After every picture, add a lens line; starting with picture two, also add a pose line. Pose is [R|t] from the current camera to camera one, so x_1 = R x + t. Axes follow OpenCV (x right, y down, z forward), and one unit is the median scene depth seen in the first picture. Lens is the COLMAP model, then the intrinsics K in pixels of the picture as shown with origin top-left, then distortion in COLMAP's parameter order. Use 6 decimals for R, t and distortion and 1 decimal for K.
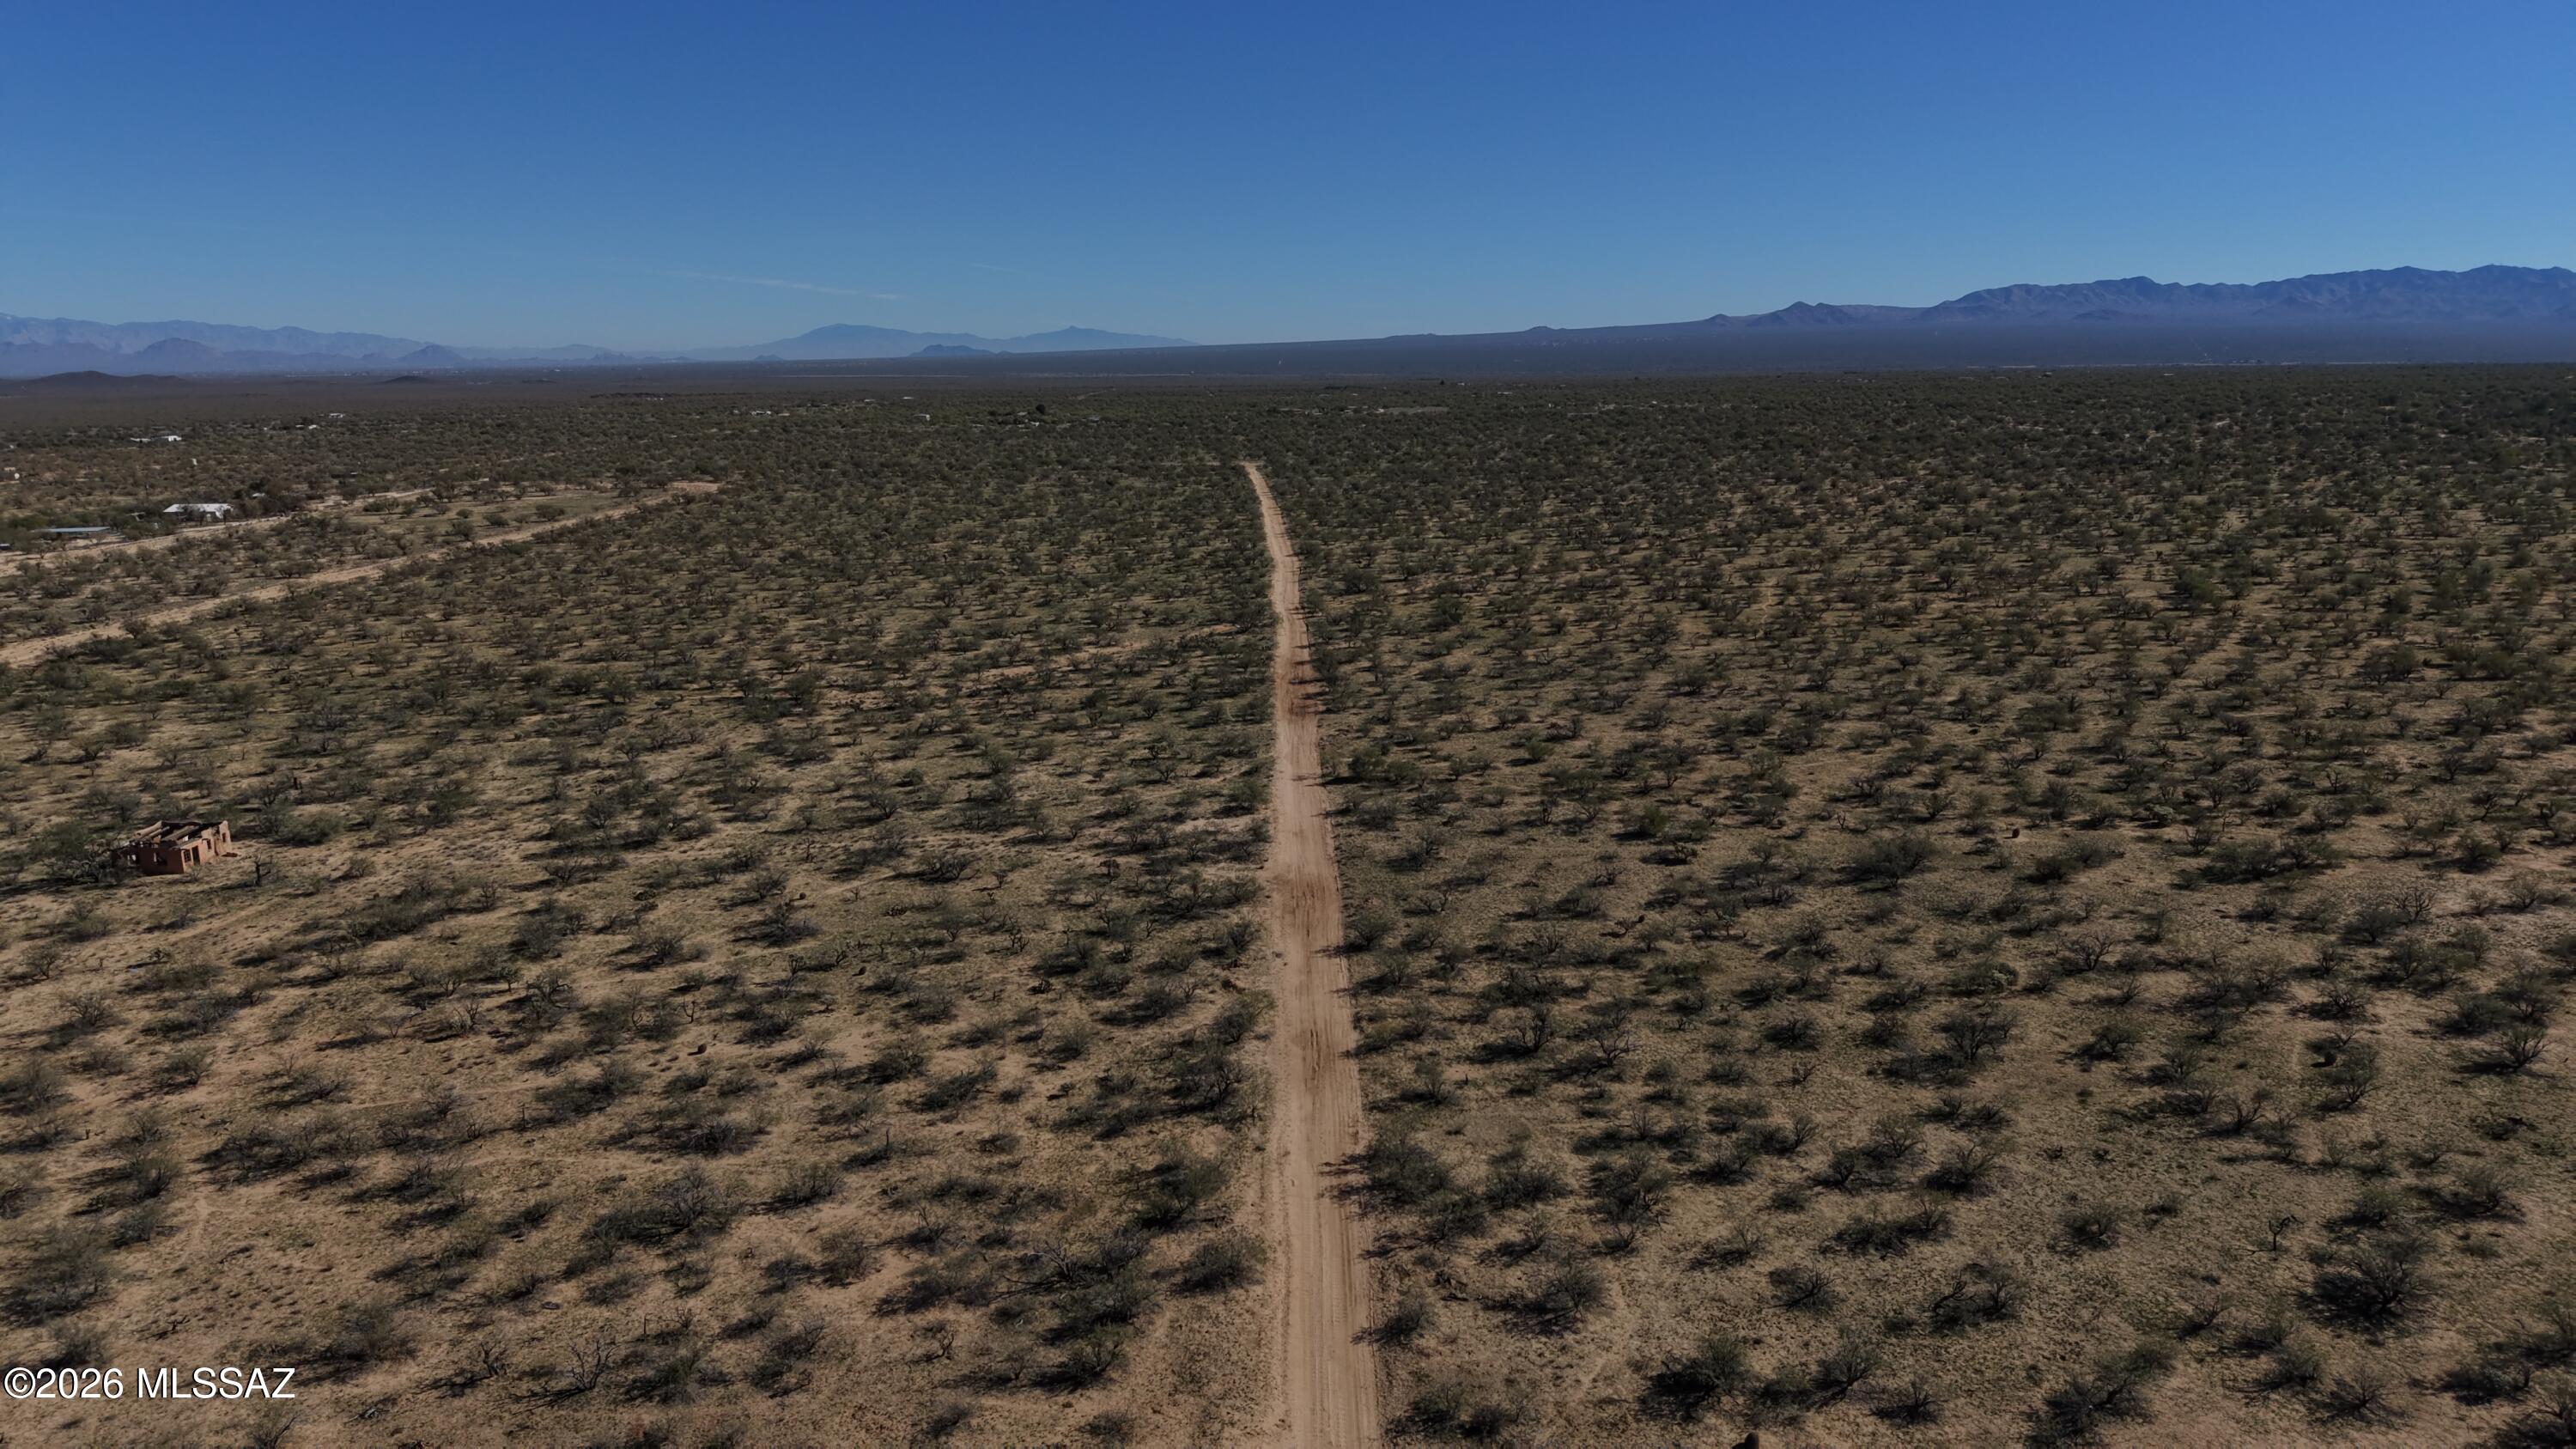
lens RADIAL K [[1742.8, 0, 1290.7], [0, 1742.8, 719.2], [0, 0, 1]] dist [0.043043, -0.051765]
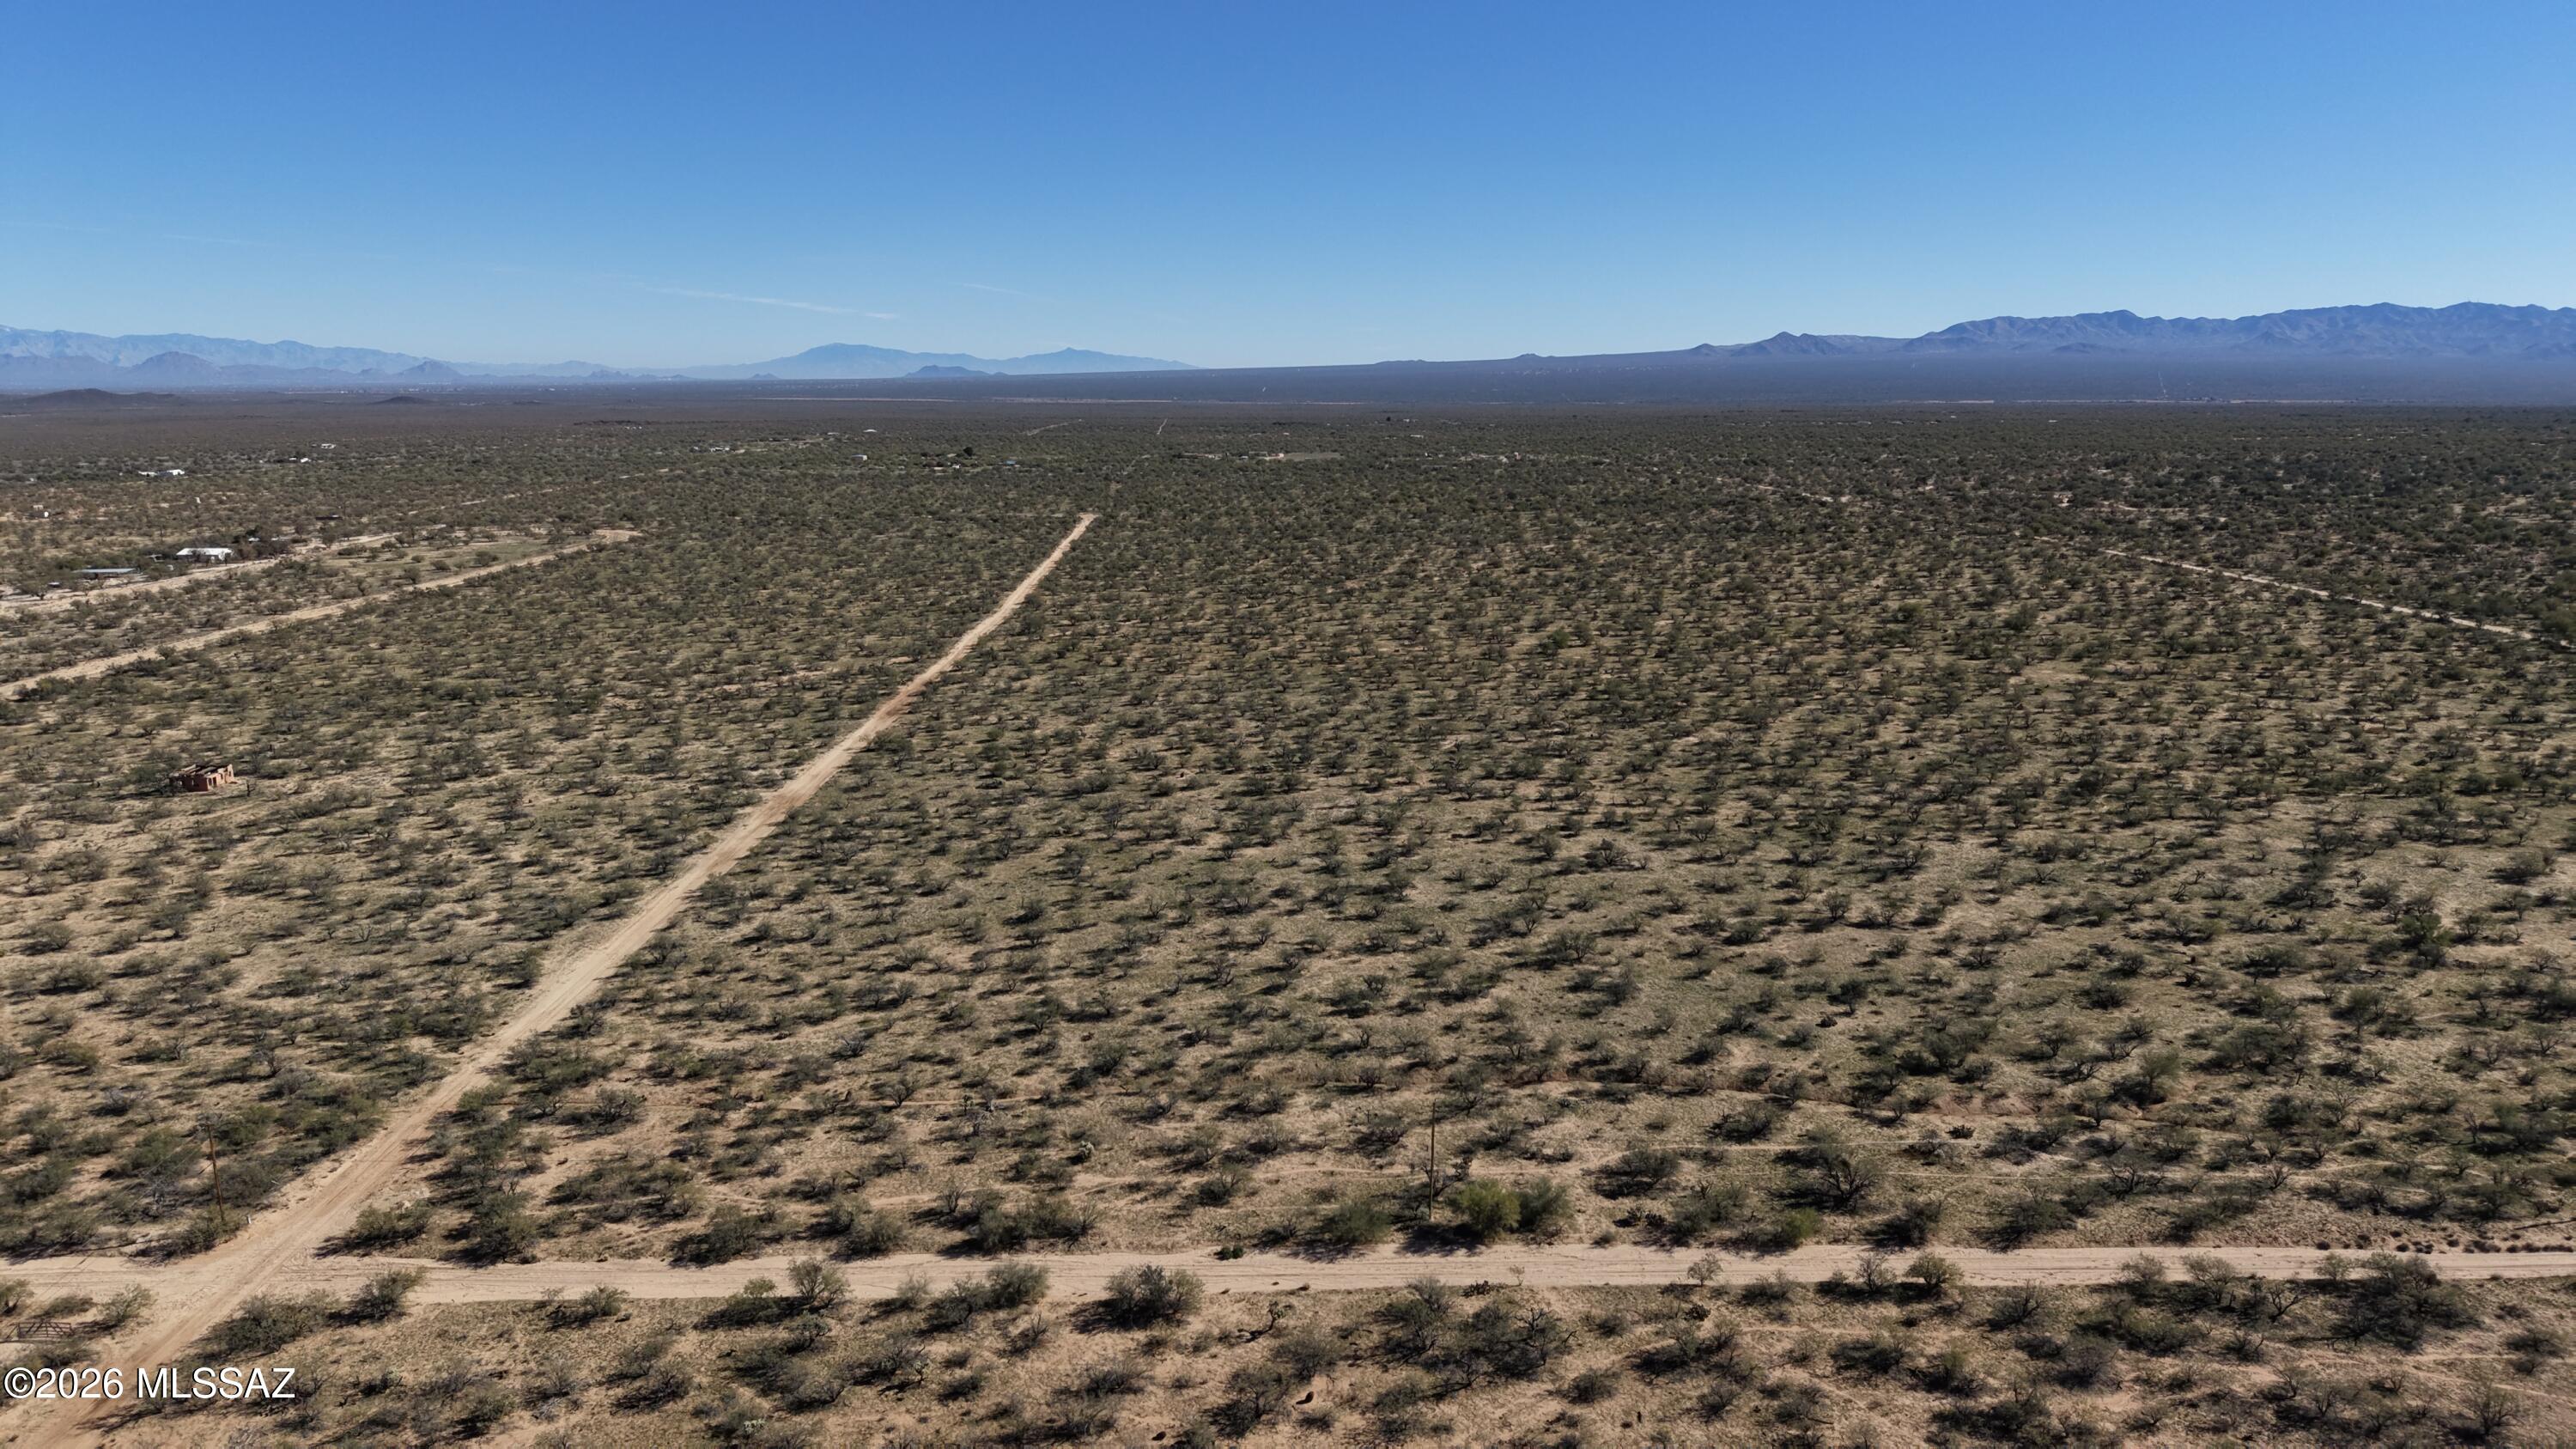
lens RADIAL K [[1742.8, 0, 1305.2], [0, 1742.8, 709.3], [0, 0, 1]] dist [0.043043, -0.051765]
pose [[0.999915, 0.008604, 0.009793, 0.292099], [-0.008433, 0.999814, -0.017316, 0.013387], [-0.009940, 0.017232, 0.999802, -0.498061]]
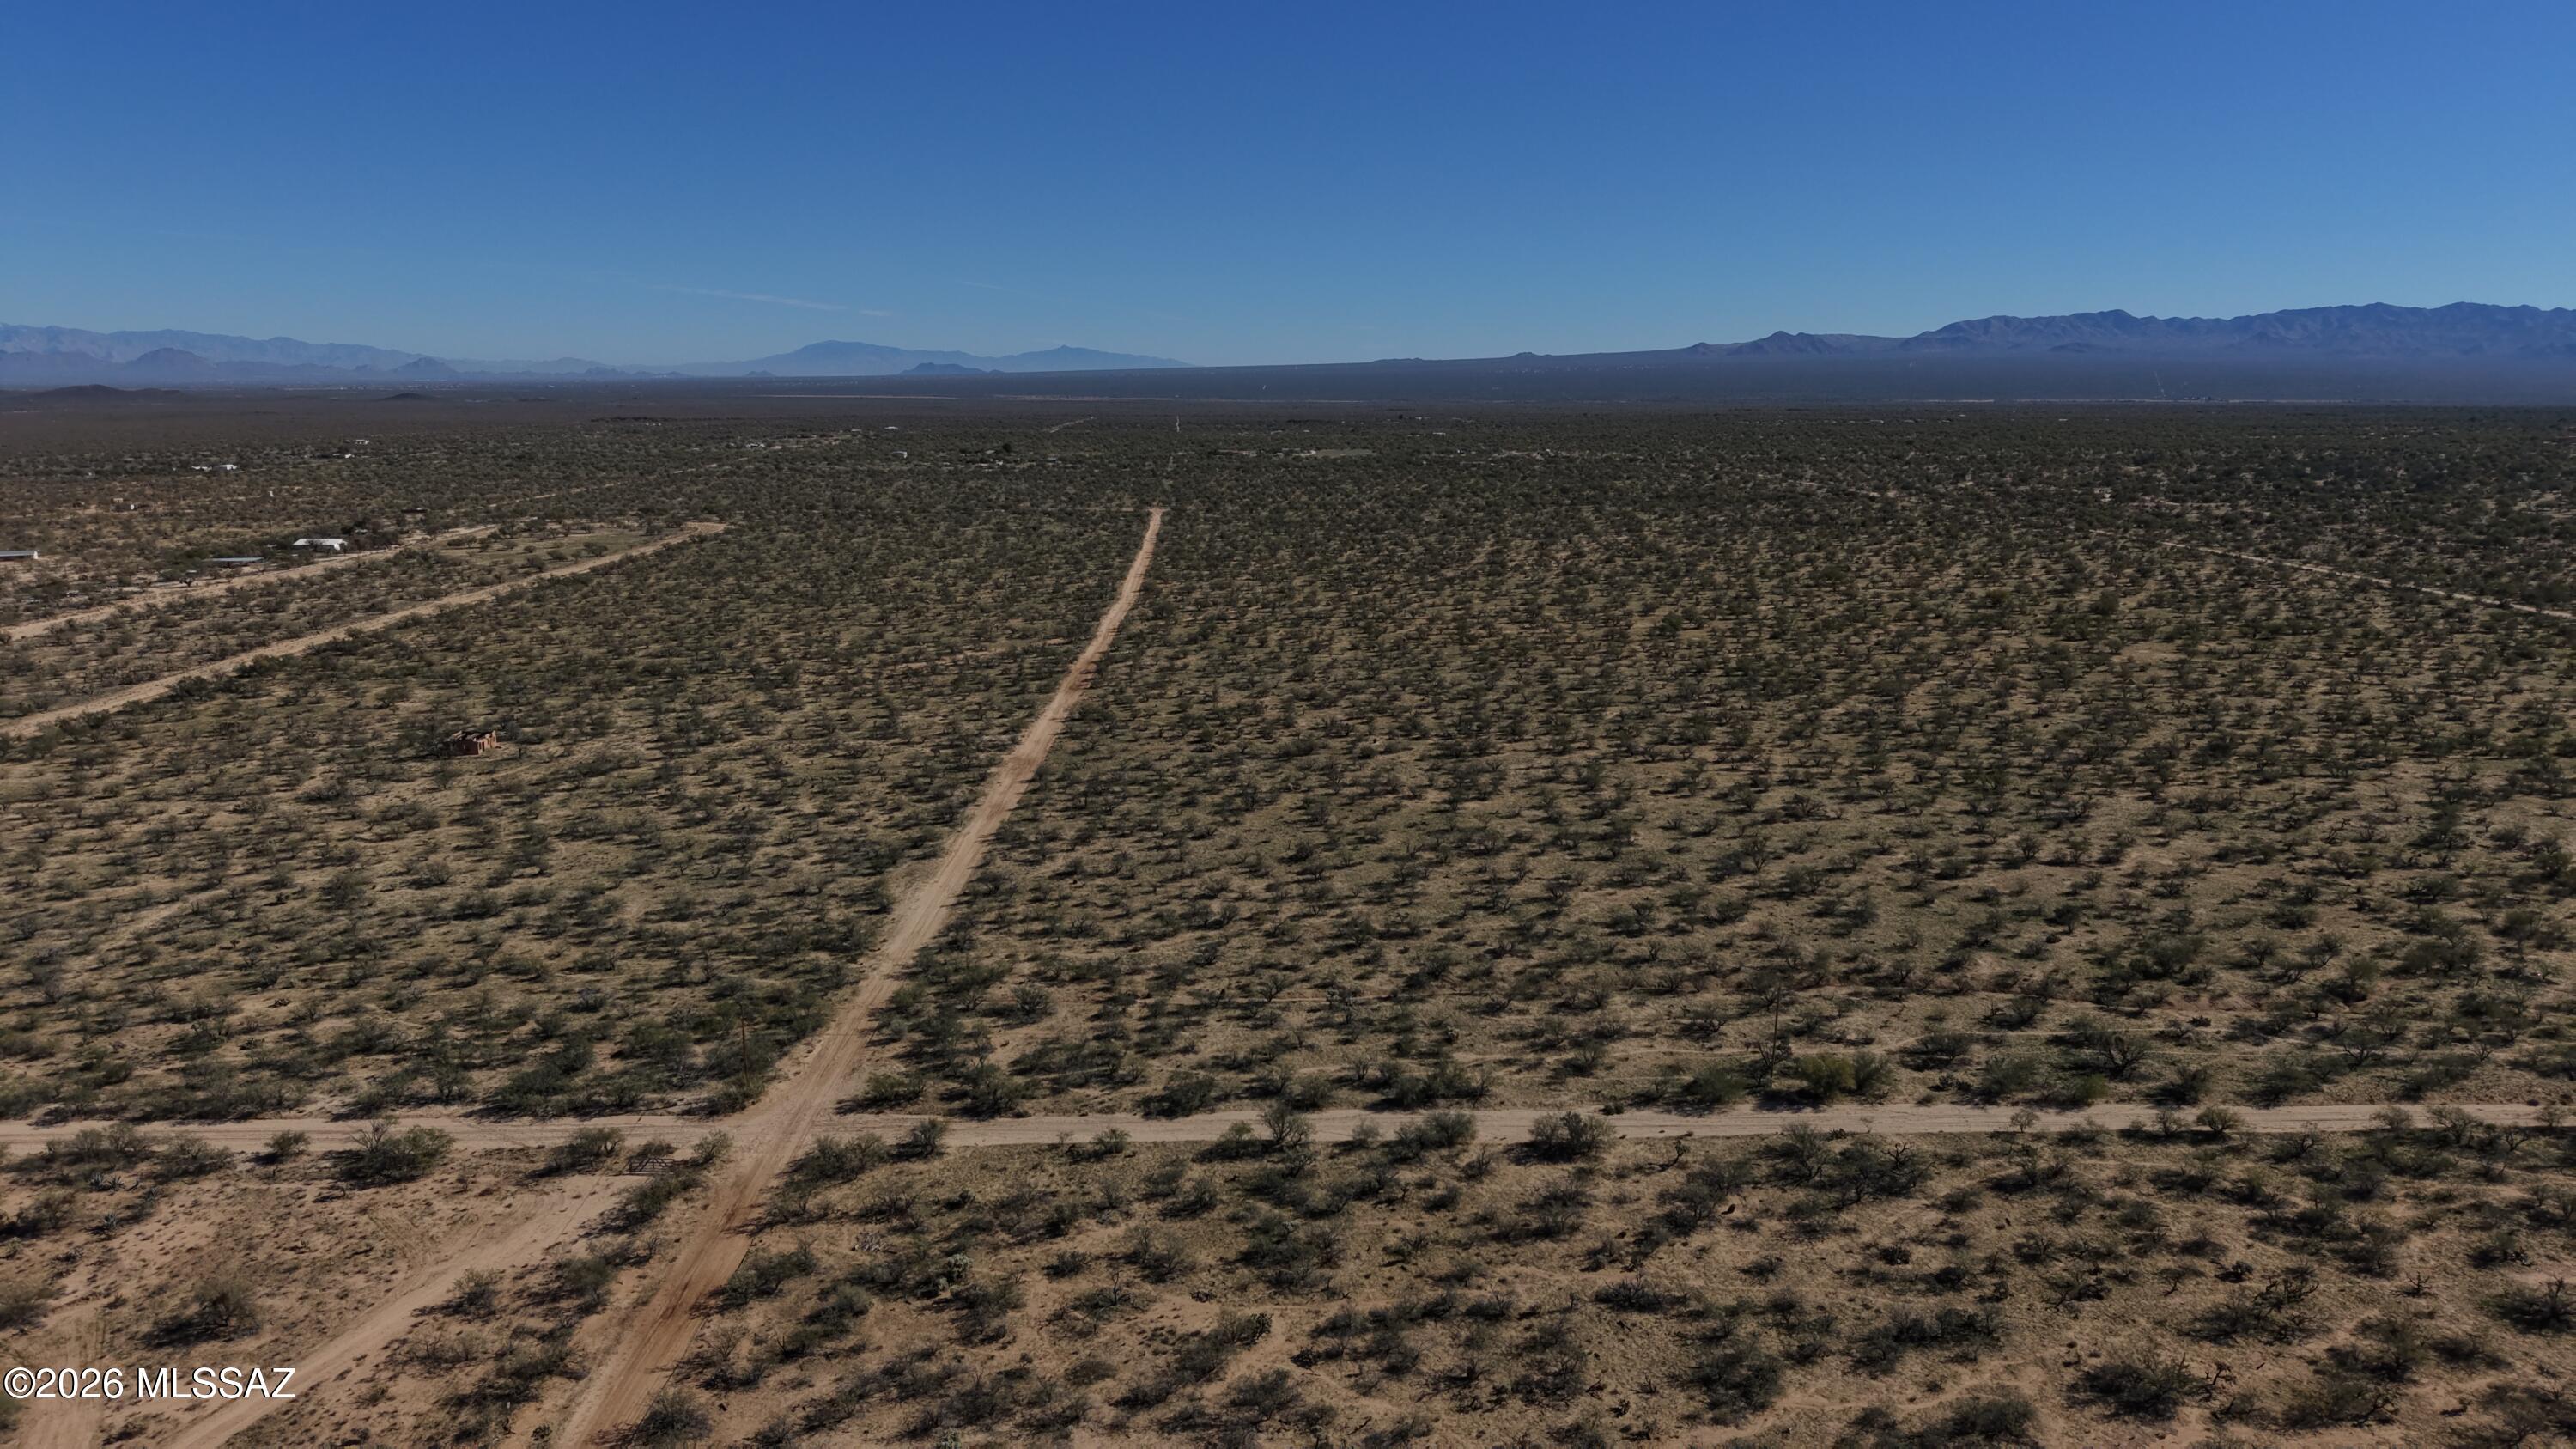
lens RADIAL K [[1742.8, 0, 1306.3], [0, 1742.8, 727.7], [0, 0, 1]] dist [0.043043, -0.051765]
pose [[0.999847, 0.009333, 0.014794, 0.165447], [-0.009241, 0.999937, -0.006298, 0.034686], [-0.014851, 0.006161, 0.999871, -0.586263]]
